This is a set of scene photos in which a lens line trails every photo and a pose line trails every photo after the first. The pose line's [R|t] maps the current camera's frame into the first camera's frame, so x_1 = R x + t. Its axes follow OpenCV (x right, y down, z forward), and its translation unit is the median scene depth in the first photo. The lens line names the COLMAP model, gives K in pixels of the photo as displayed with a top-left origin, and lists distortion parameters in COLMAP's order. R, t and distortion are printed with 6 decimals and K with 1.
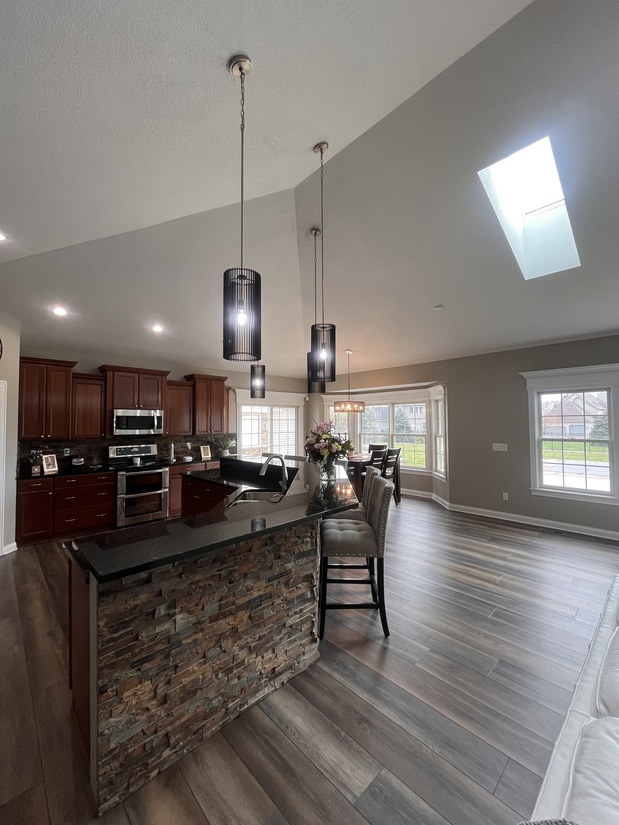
lens RADIAL K [[335.0, 0, 309.5], [0, 335.0, 412.5], [0, 0, 1]] dist [-0.000096, -0.000018]
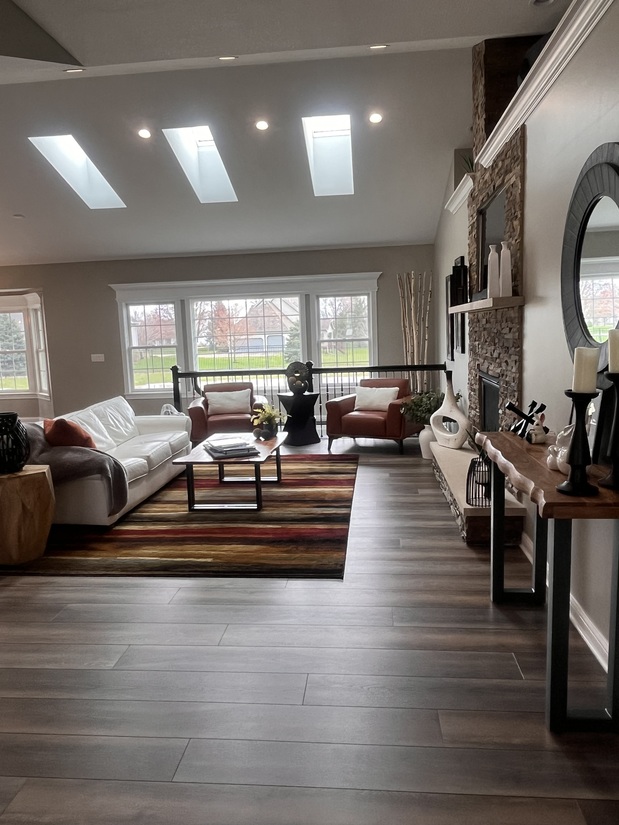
lens RADIAL K [[610.5, 0, 309.5], [0, 610.5, 412.5], [0, 0, 1]] dist [-0.004704, -0.001144]
pose [[0.754672, -0.102483, 0.648049, -0.144110], [0.009546, 0.989336, 0.145338, 0.004839], [-0.656033, -0.103496, 0.747603, -0.726403]]
